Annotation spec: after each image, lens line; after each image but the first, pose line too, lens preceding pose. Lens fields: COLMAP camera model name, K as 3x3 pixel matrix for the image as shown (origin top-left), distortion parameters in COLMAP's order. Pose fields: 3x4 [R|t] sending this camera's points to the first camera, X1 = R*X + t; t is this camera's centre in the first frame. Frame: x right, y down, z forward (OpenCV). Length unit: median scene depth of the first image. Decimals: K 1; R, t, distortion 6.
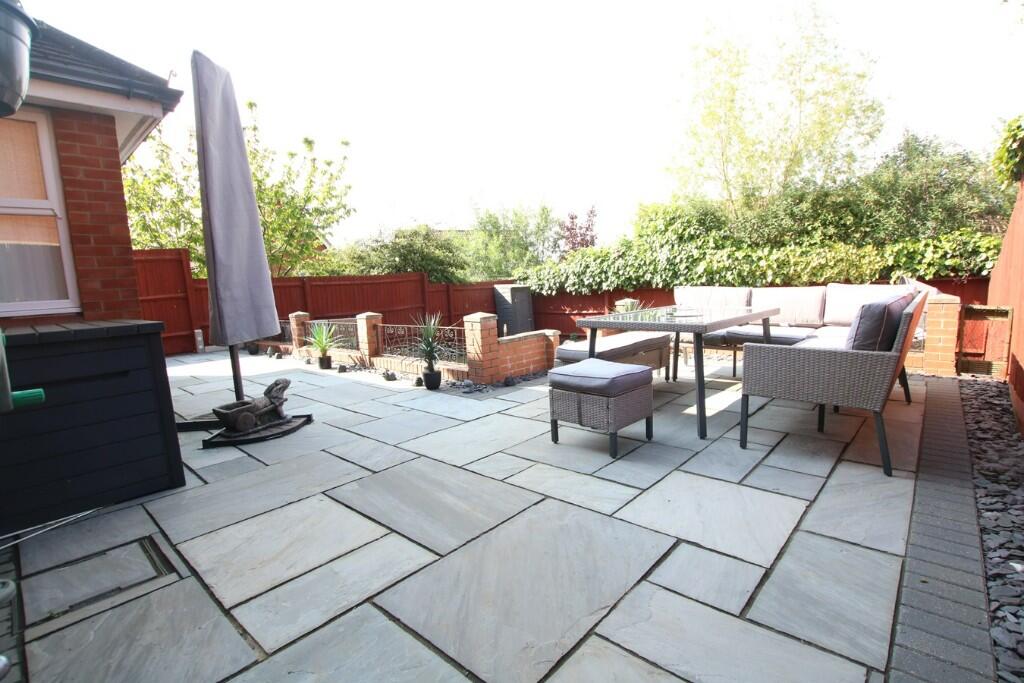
lens RADIAL K [[488.6, 0, 513.9], [0, 488.6, 347.3], [0, 0, 1]] dist [-0.028174, 0.000475]
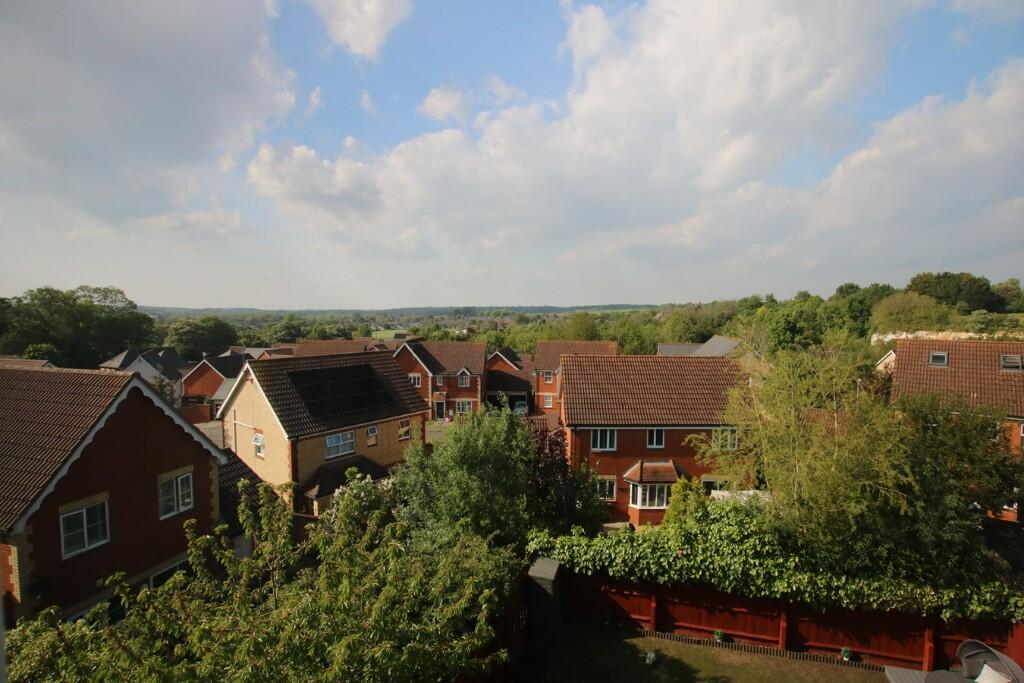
lens RADIAL K [[488.6, 0, 513.9], [0, 488.6, 347.3], [0, 0, 1]] dist [-0.028174, 0.000475]
pose [[0.905089, 0.026803, 0.424376, -0.492319], [0.012264, 0.995951, -0.089058, -0.505204], [-0.425044, 0.085810, 0.901096, 0.241088]]
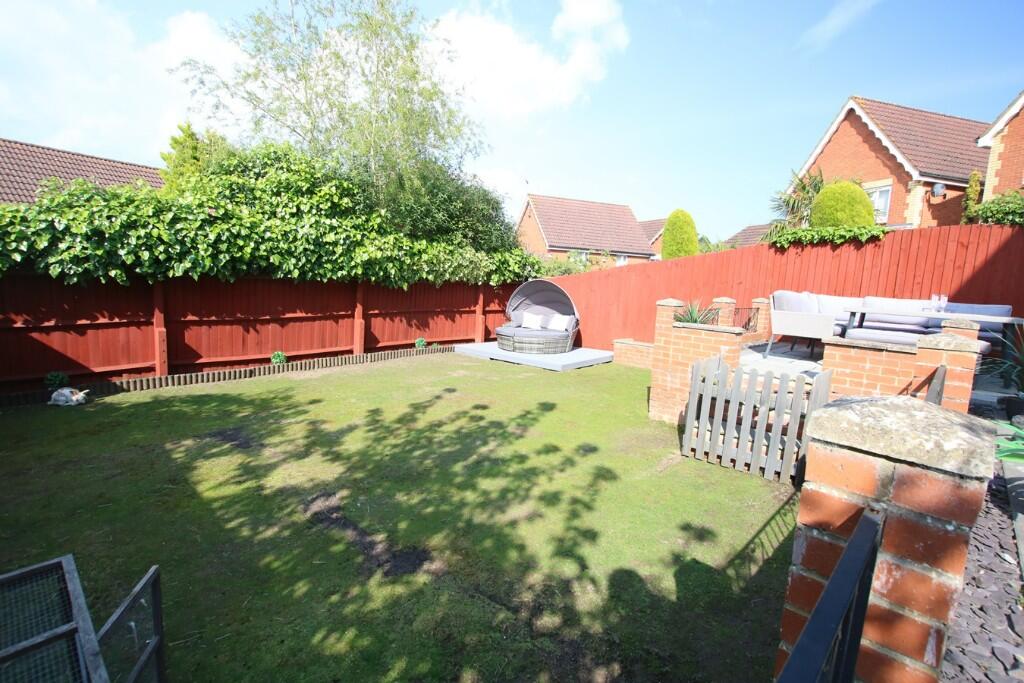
lens RADIAL K [[488.6, 0, 513.9], [0, 488.6, 347.3], [0, 0, 1]] dist [-0.028174, 0.000475]
pose [[0.020734, -0.101533, 0.994616, -0.320220], [0.081860, 0.991662, 0.099525, -0.067259], [-0.996428, 0.079356, 0.028873, 0.656169]]
